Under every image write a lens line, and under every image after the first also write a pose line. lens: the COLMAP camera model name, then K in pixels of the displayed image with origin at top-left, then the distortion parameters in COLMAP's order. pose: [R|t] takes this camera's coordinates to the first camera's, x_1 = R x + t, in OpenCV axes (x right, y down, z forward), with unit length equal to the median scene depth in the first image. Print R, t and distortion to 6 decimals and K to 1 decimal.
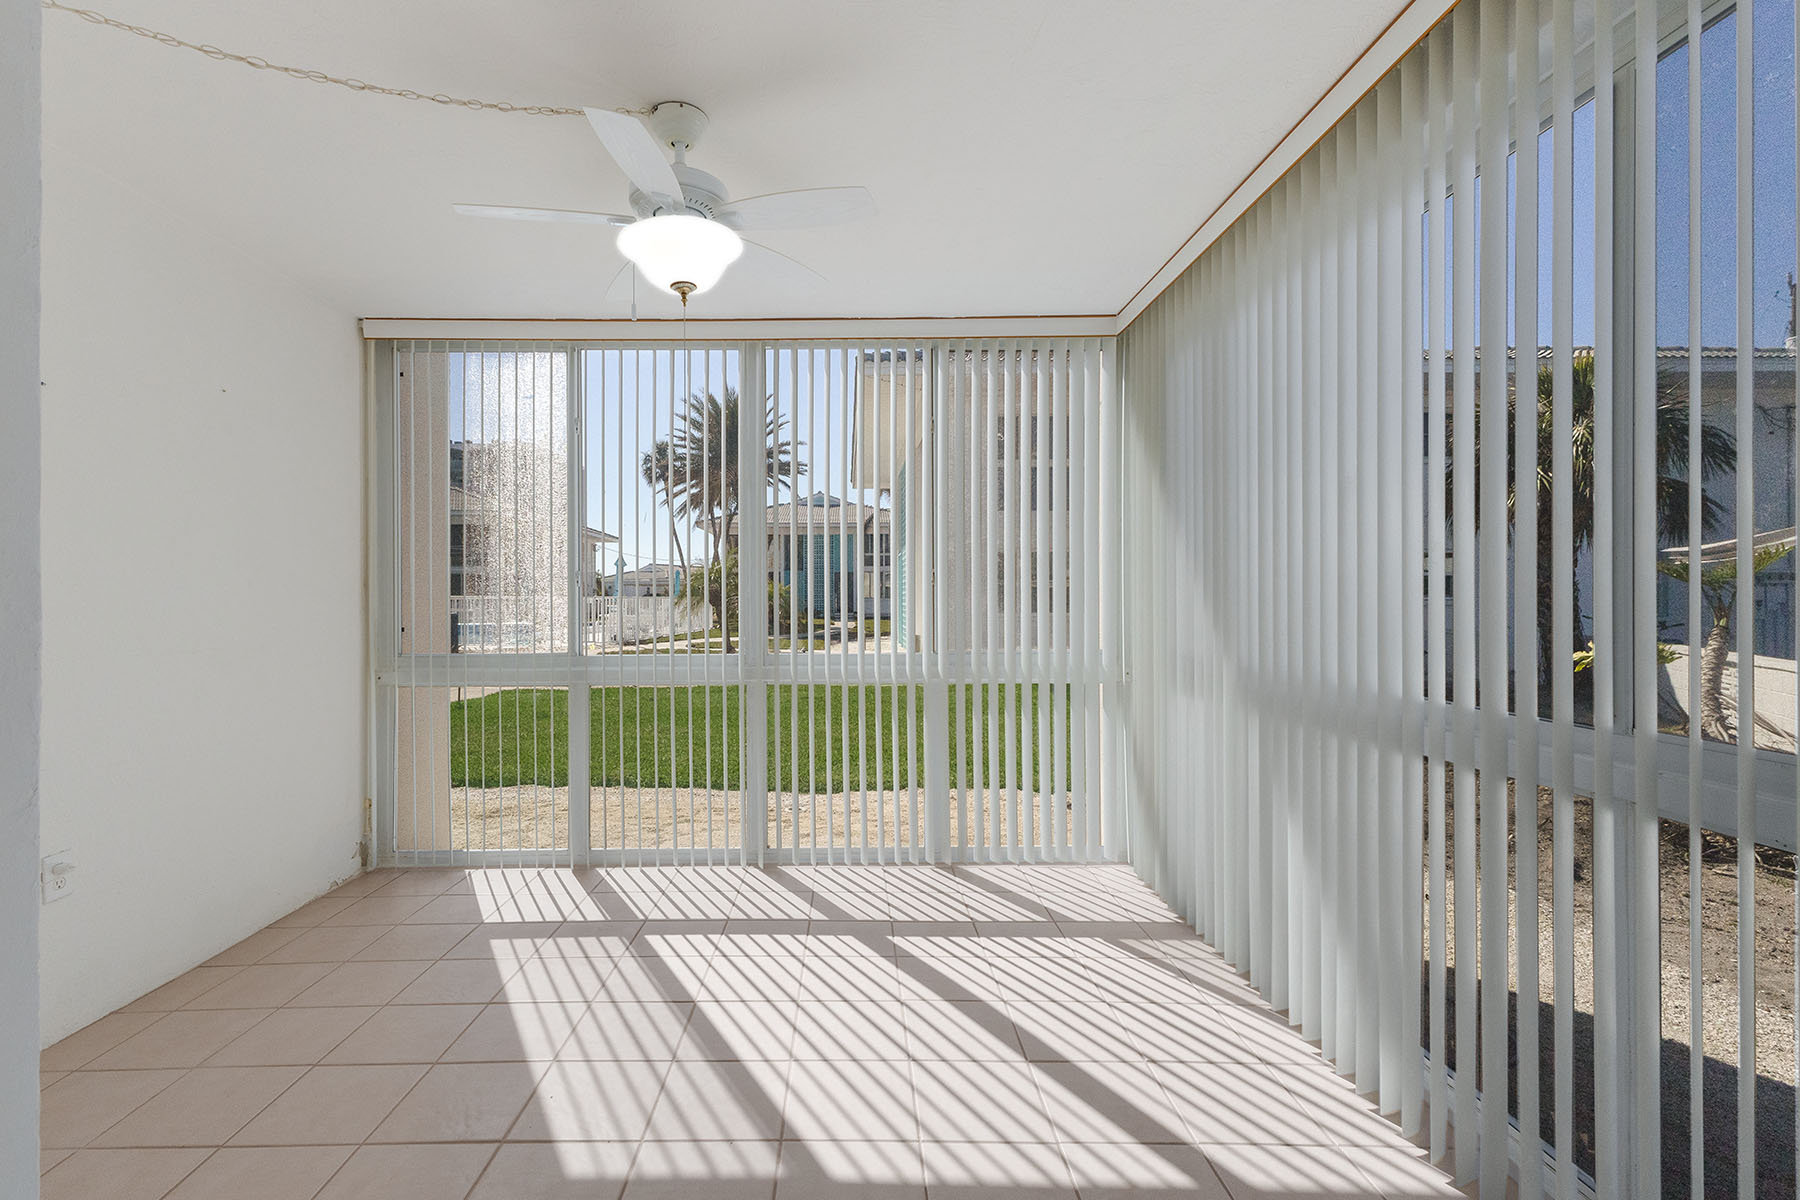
lens RADIAL K [[787.3, 0, 909.1], [0, 787.3, 598.4], [0, 0, 1]] dist [0.013787, -0.001012]
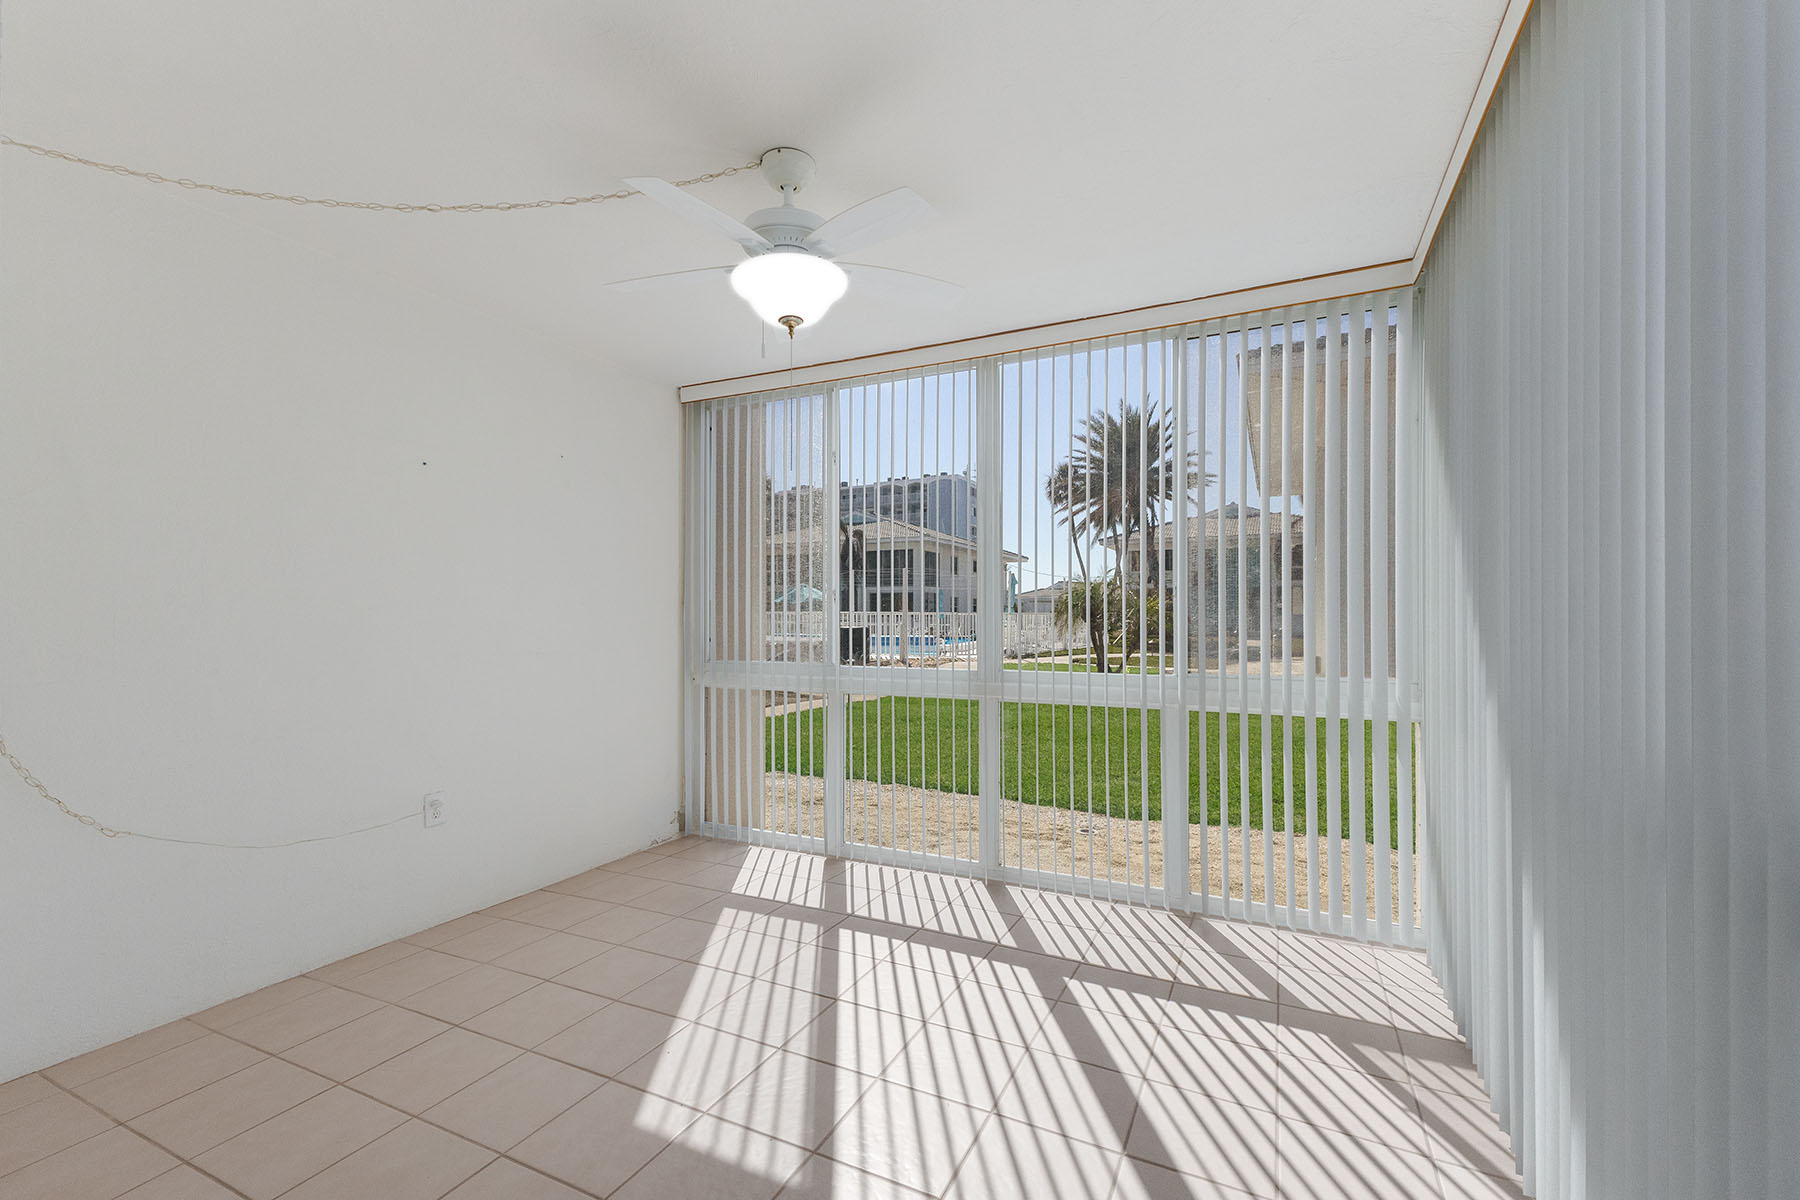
lens RADIAL K [[787.3, 0, 963.1], [0, 787.3, 606.8], [0, 0, 1]] dist [0.013787, -0.001012]
pose [[0.894751, -0.001611, -0.446562, 0.248957], [-0.002893, 0.999952, -0.009404, 0.000460], [0.446556, 0.009706, 0.894703, 0.097038]]
